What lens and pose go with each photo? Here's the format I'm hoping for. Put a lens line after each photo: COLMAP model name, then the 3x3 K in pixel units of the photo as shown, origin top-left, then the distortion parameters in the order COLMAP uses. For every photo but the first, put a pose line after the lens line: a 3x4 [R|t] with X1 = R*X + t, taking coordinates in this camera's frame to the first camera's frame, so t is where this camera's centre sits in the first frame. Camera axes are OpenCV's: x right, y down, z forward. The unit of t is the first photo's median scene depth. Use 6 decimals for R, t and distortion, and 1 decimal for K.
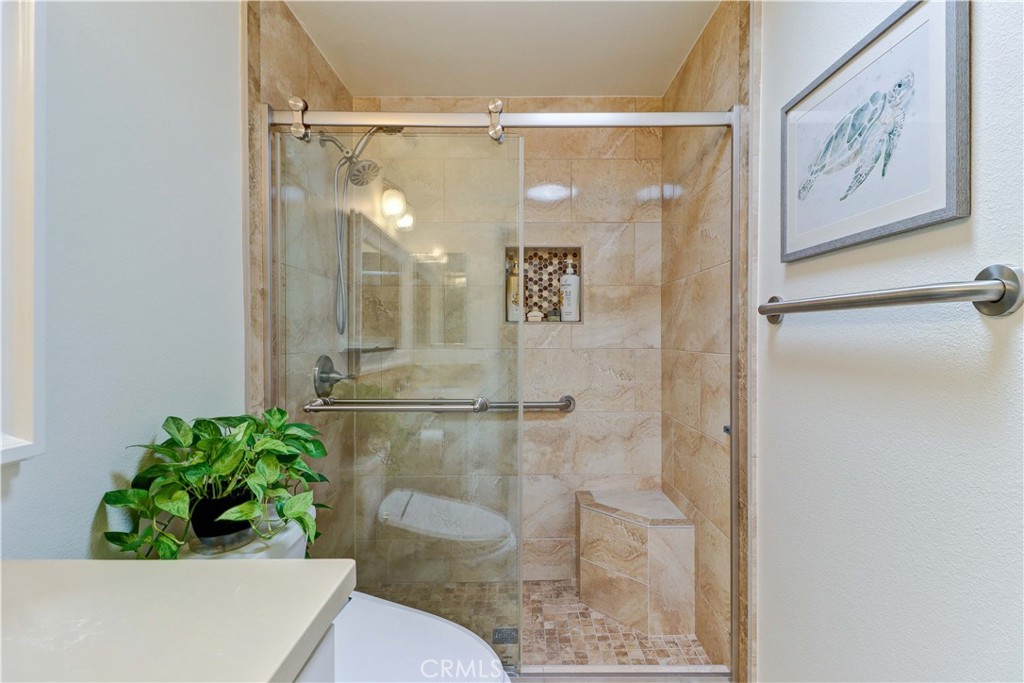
lens RADIAL K [[472.5, 0, 518.6], [0, 472.5, 339.9], [0, 0, 1]] dist [0.014878, -0.009275]
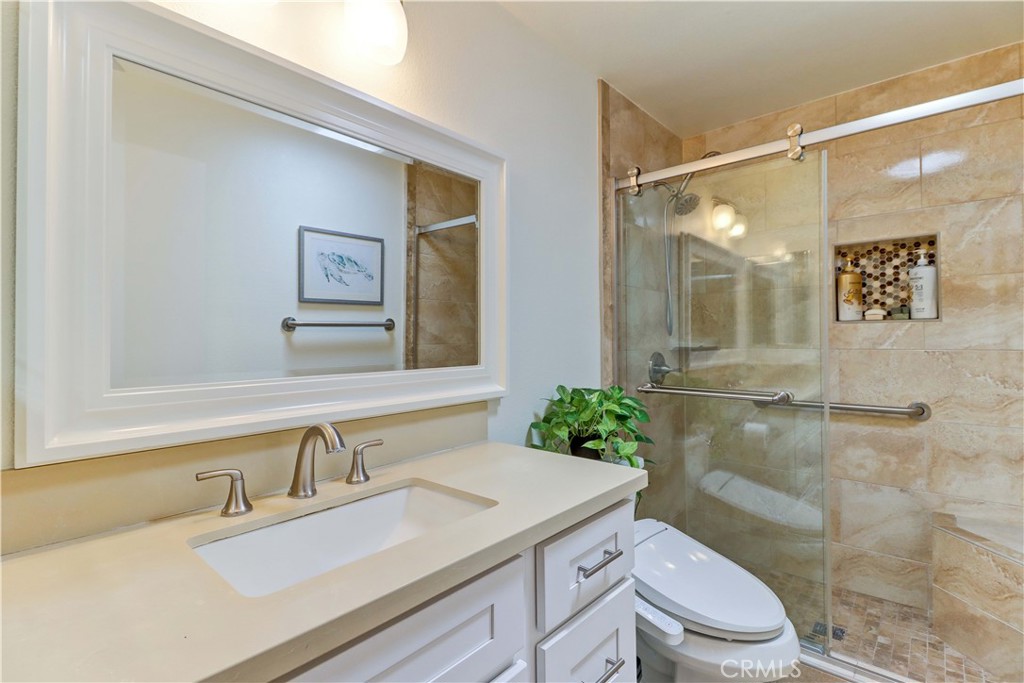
lens RADIAL K [[472.5, 0, 514.6], [0, 472.5, 338.0], [0, 0, 1]] dist [0.014878, -0.009275]
pose [[0.741867, -0.004948, -0.670529, 0.156169], [0.001508, 0.999983, -0.005710, 0.000999], [0.670546, 0.003225, 0.741861, -0.201952]]
